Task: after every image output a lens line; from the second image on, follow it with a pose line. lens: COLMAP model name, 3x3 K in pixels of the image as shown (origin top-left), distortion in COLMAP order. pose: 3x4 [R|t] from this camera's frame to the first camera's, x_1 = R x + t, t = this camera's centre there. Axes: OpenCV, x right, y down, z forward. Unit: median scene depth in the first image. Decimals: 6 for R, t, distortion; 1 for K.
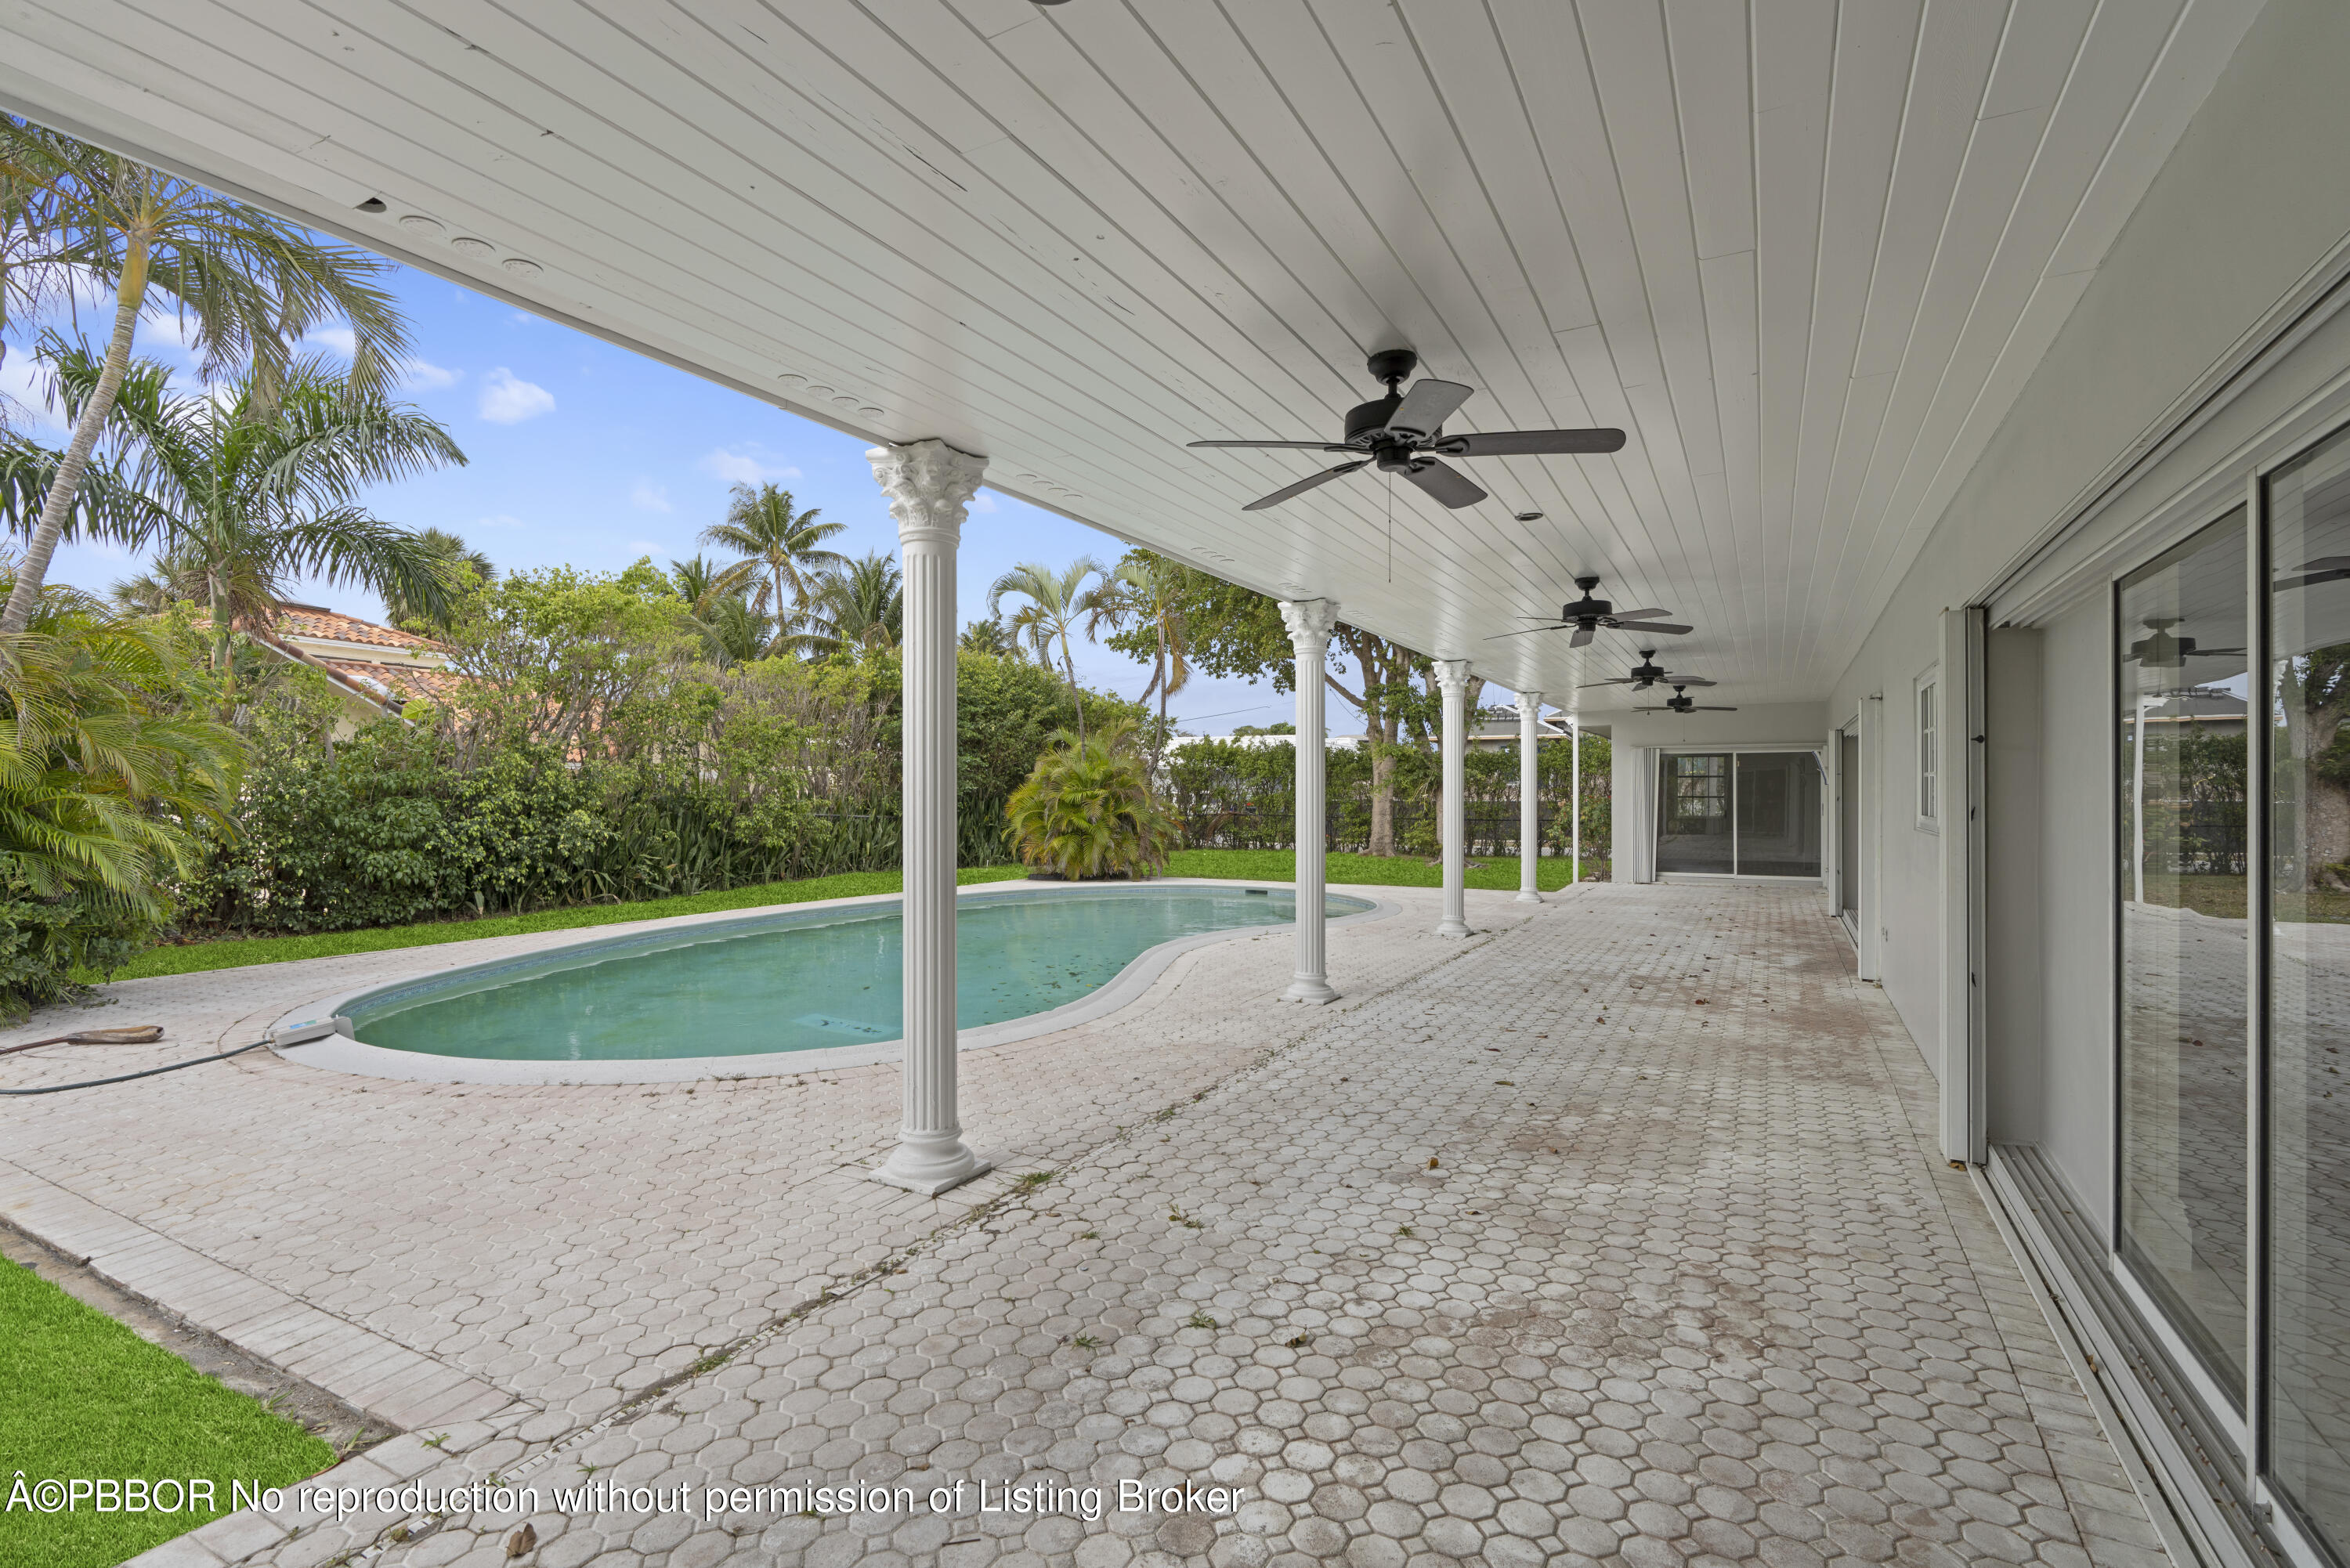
lens RADIAL K [[1089.3, 0, 1174.9], [0, 1089.3, 792.8], [0, 0, 1]] dist [-0.004294, 0.001232]
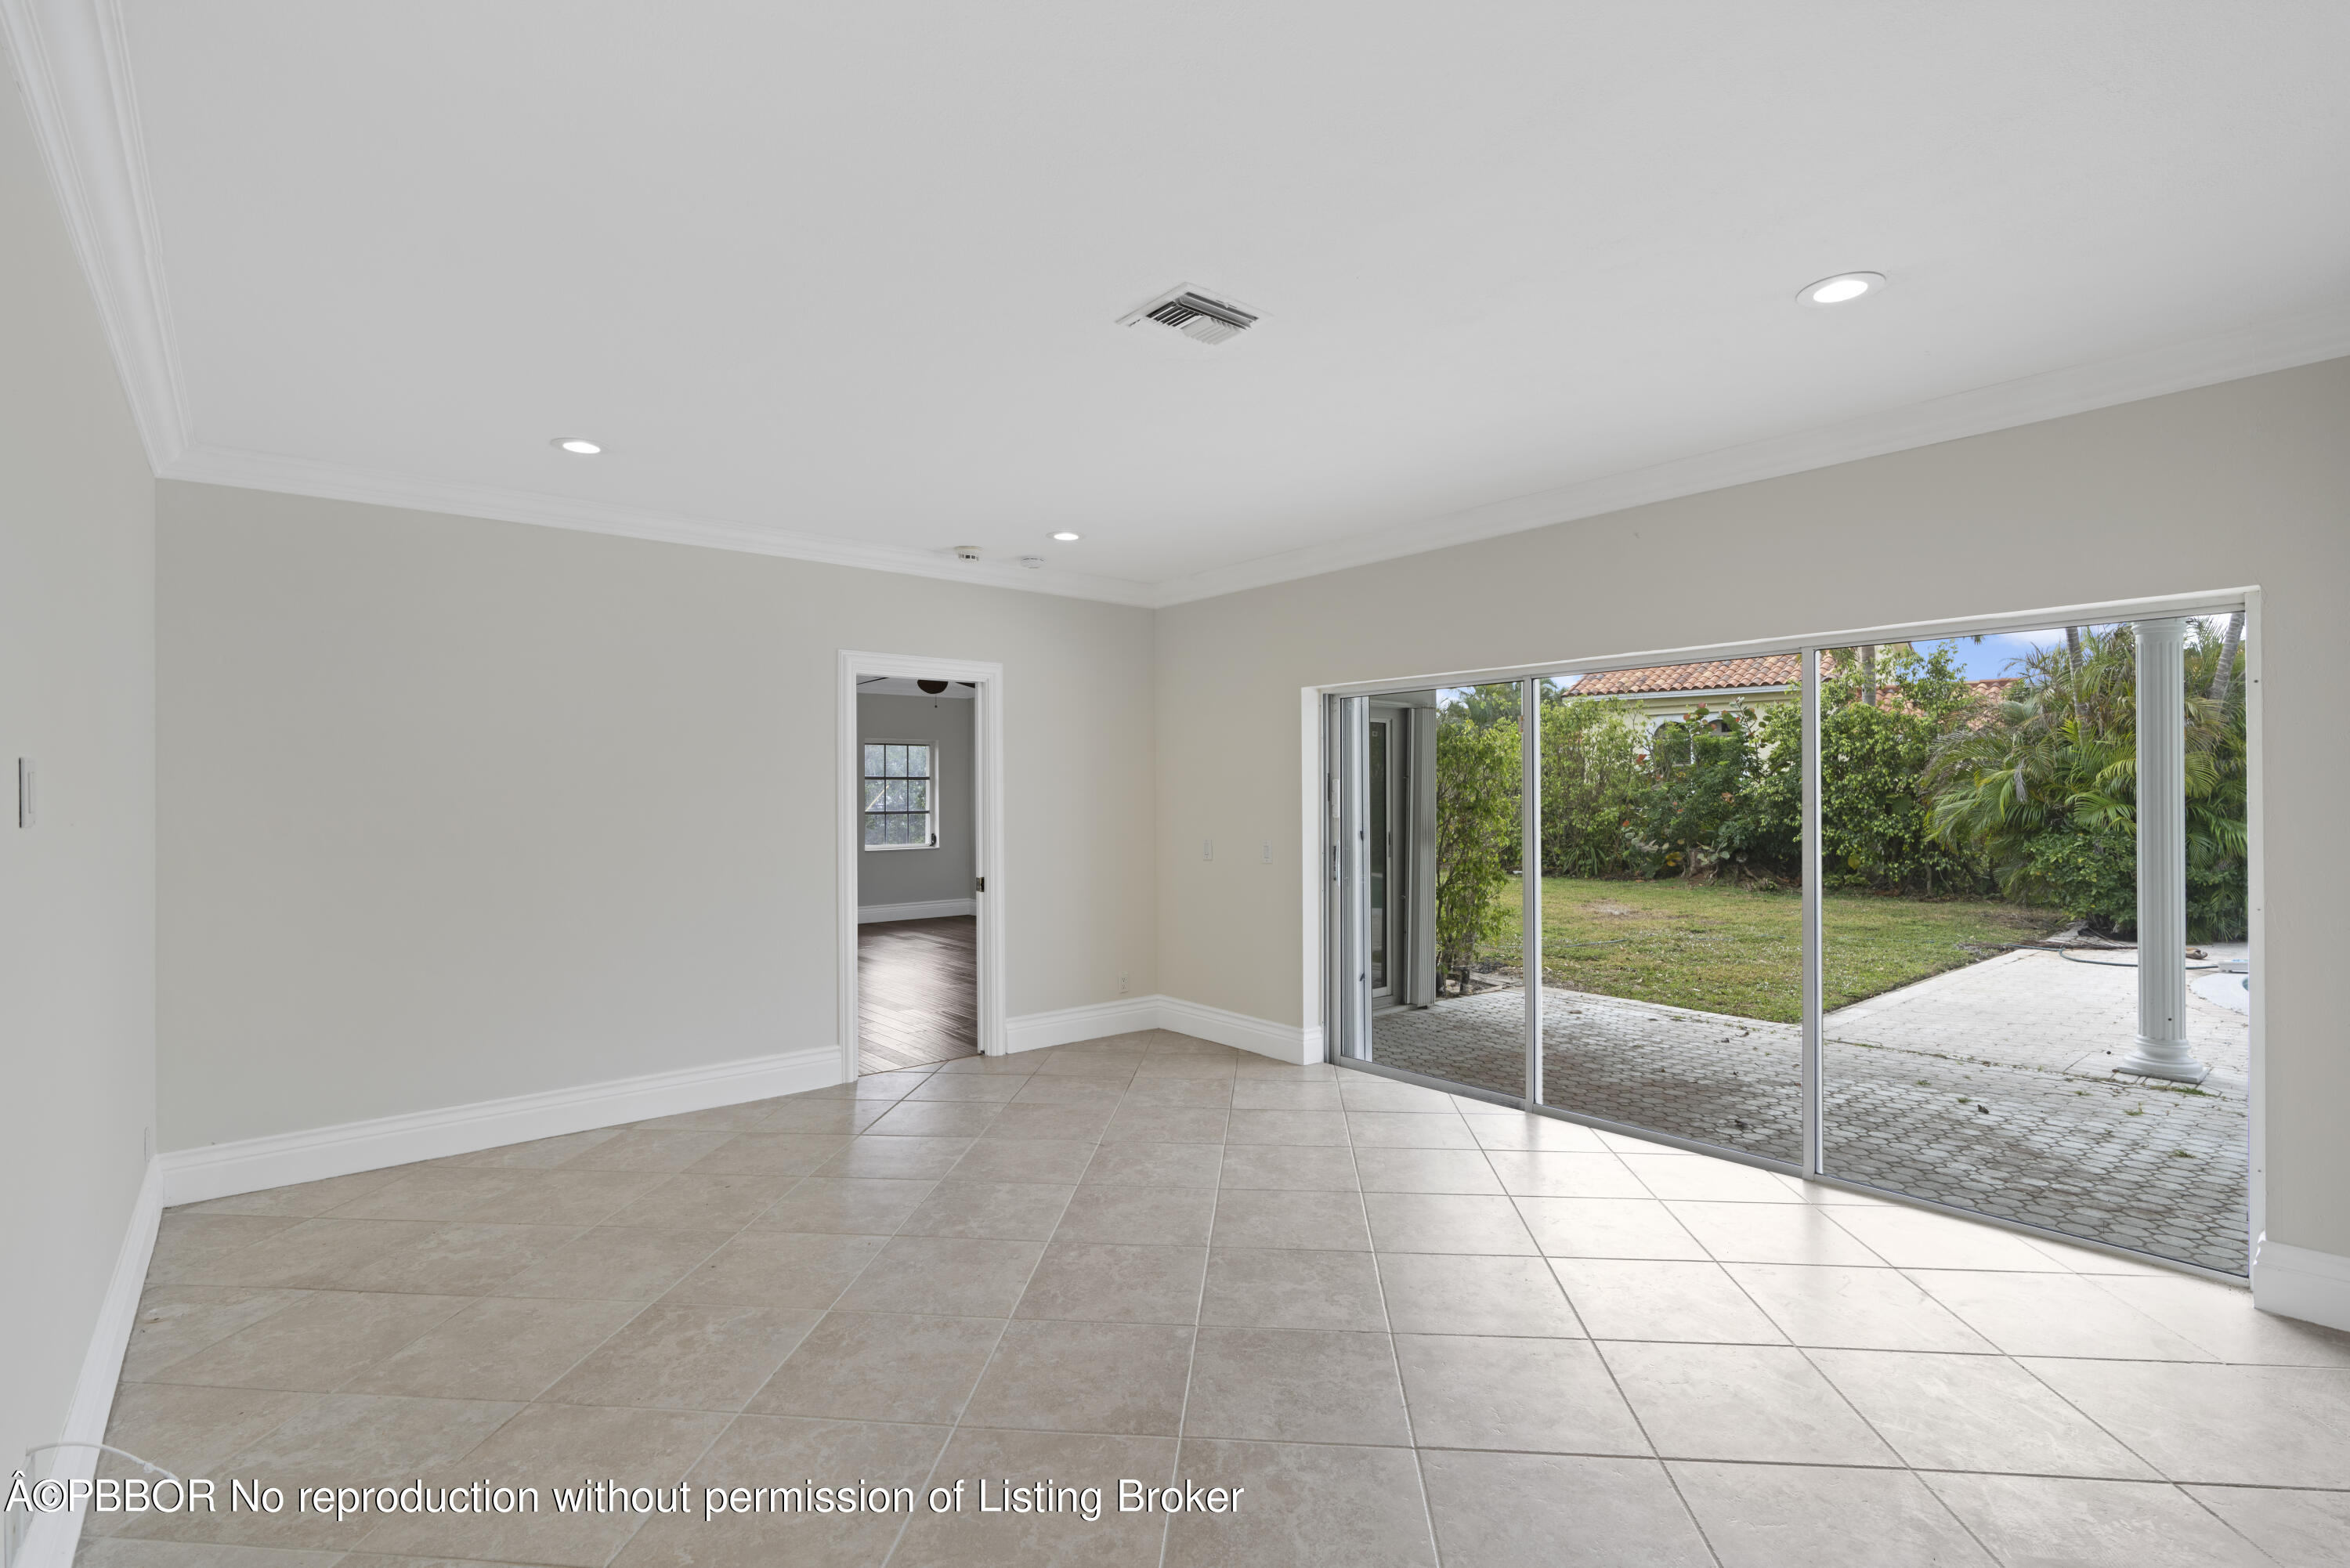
lens RADIAL K [[1111.8, 0, 1177.0], [0, 1111.8, 793.3], [0, 0, 1]] dist [-0.002119, 0.000007]
pose [[-0.370488, 0.001646, -0.928836, 0.591095], [0.003186, 0.999995, 0.000502, -0.006749], [0.928832, -0.002773, -0.370492, 0.126308]]
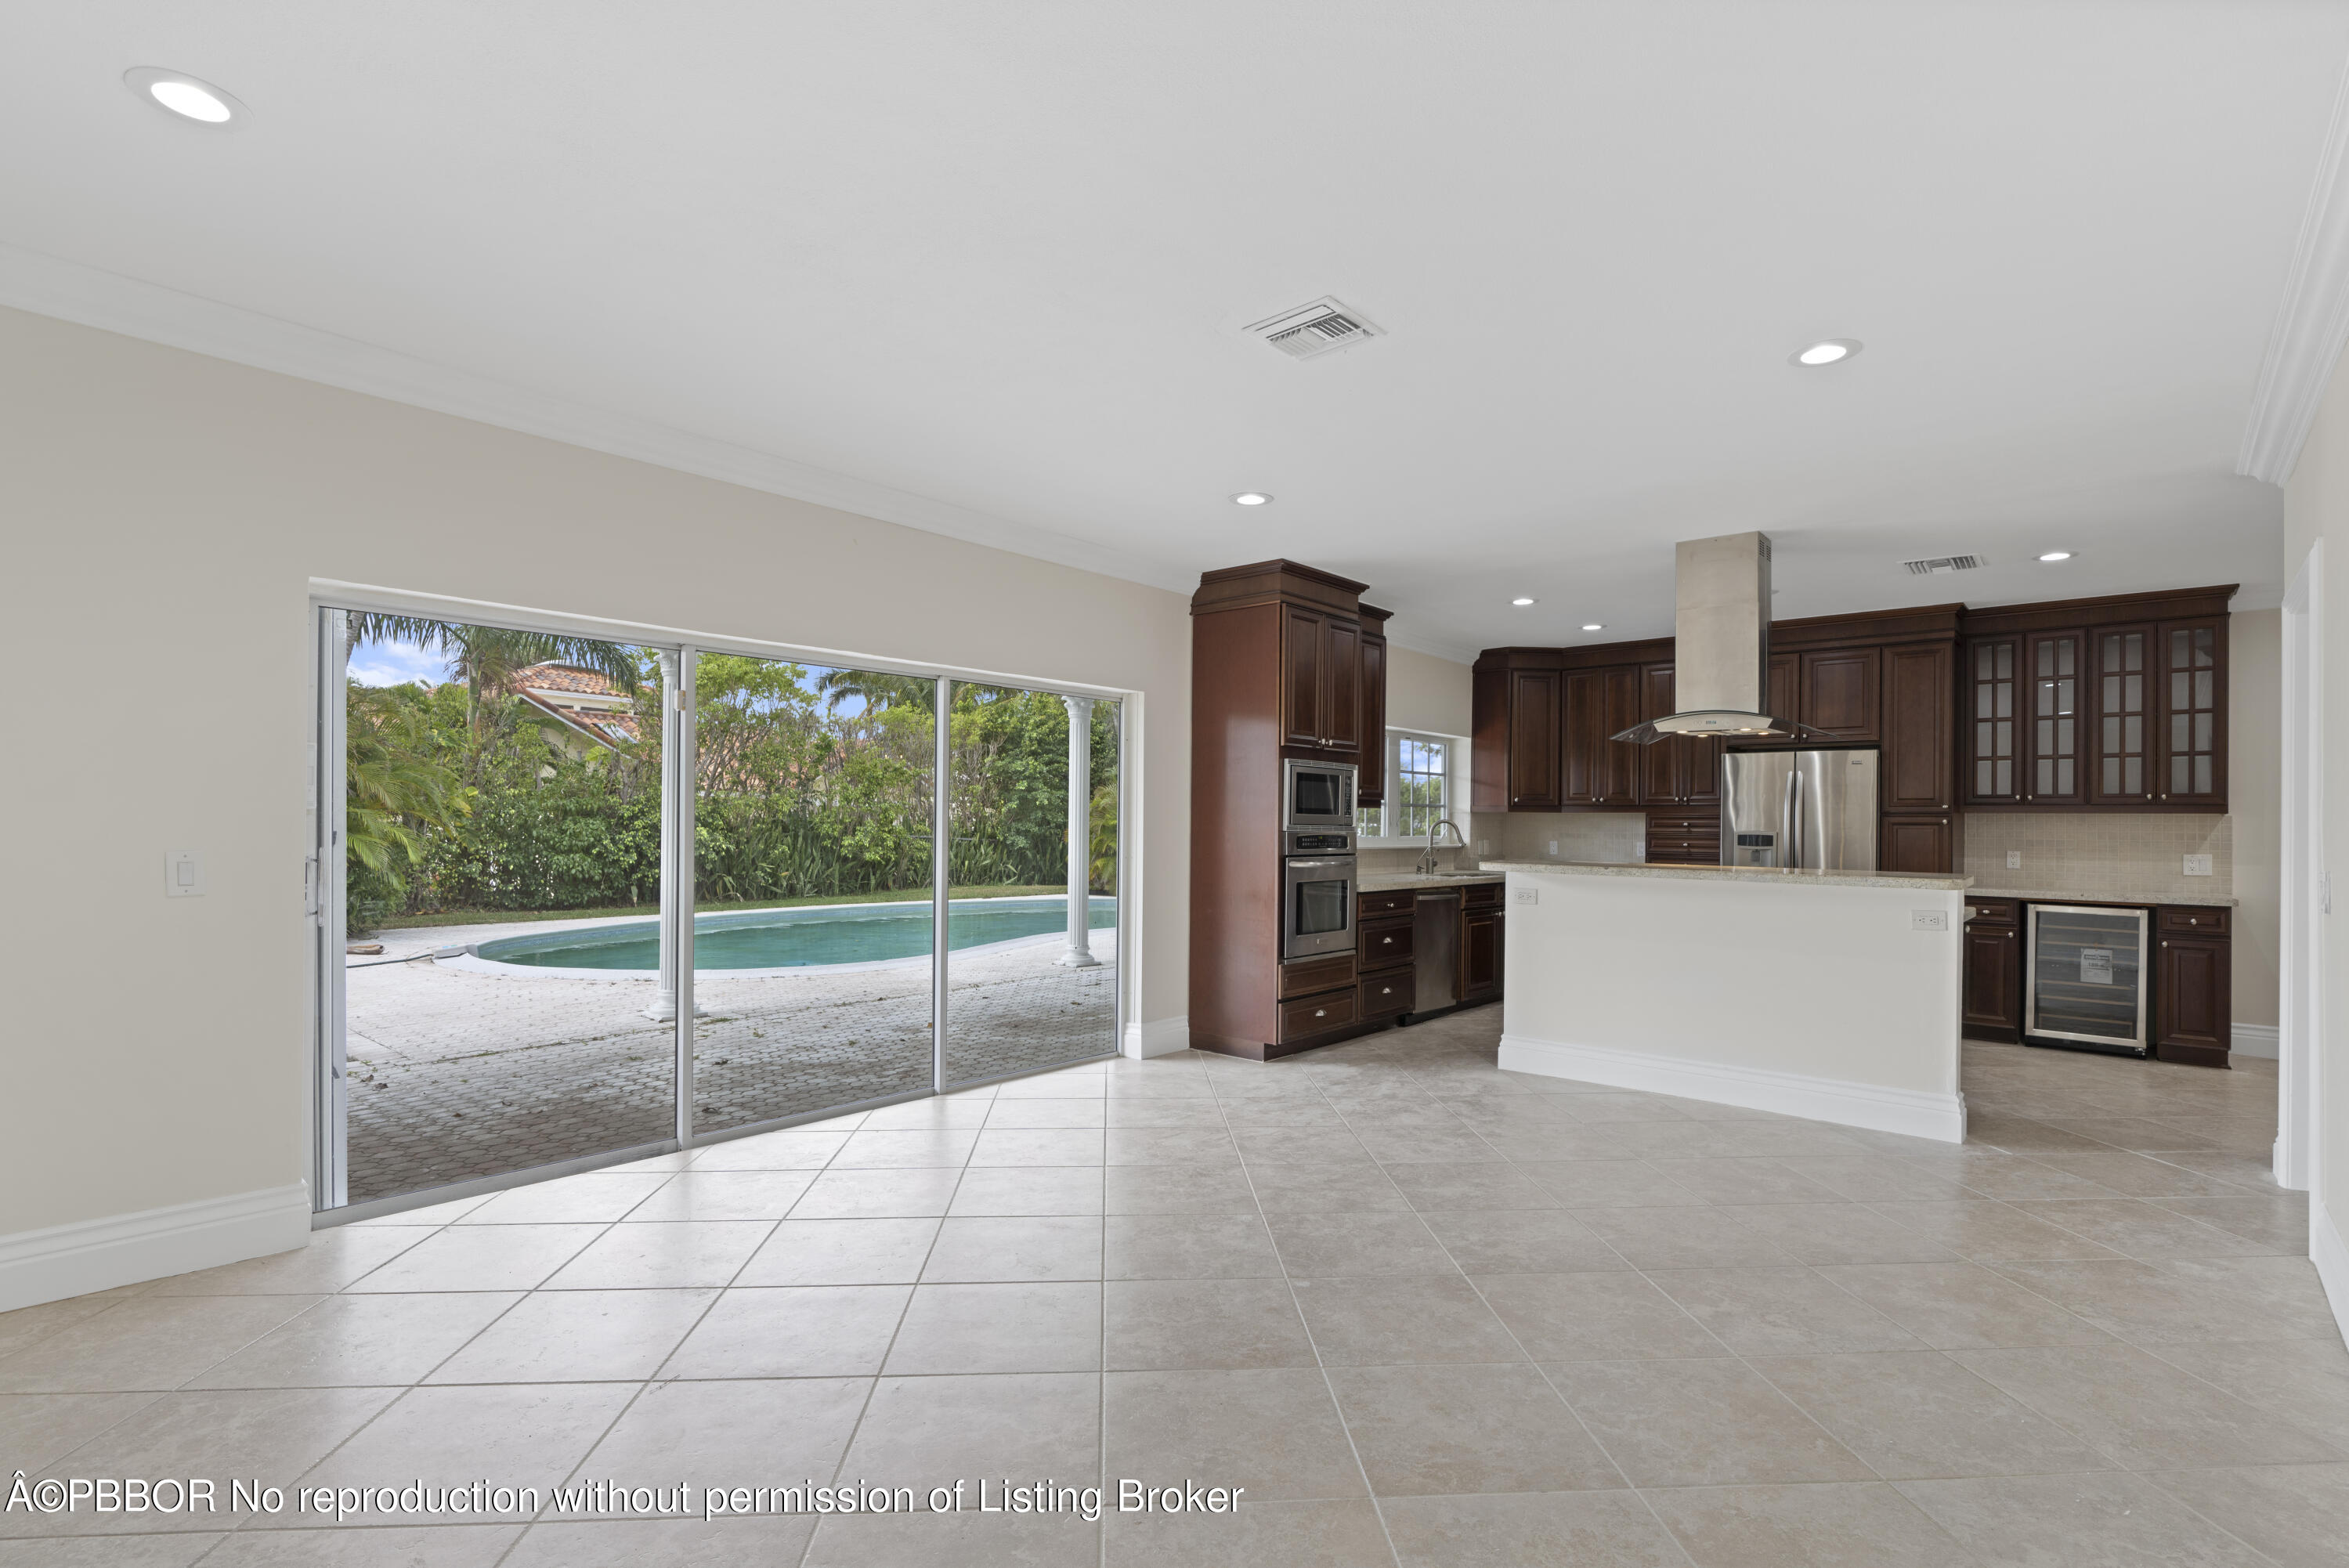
lens RADIAL K [[1102.8, 0, 1190.0], [0, 1102.8, 837.5], [0, 0, 1]] dist [-0.001298, 0.000121]
pose [[0.977090, 0.014612, -0.212323, 0.380451], [-0.012649, 0.999864, 0.010600, 0.006348], [0.212449, -0.007672, 0.977142, -0.237412]]
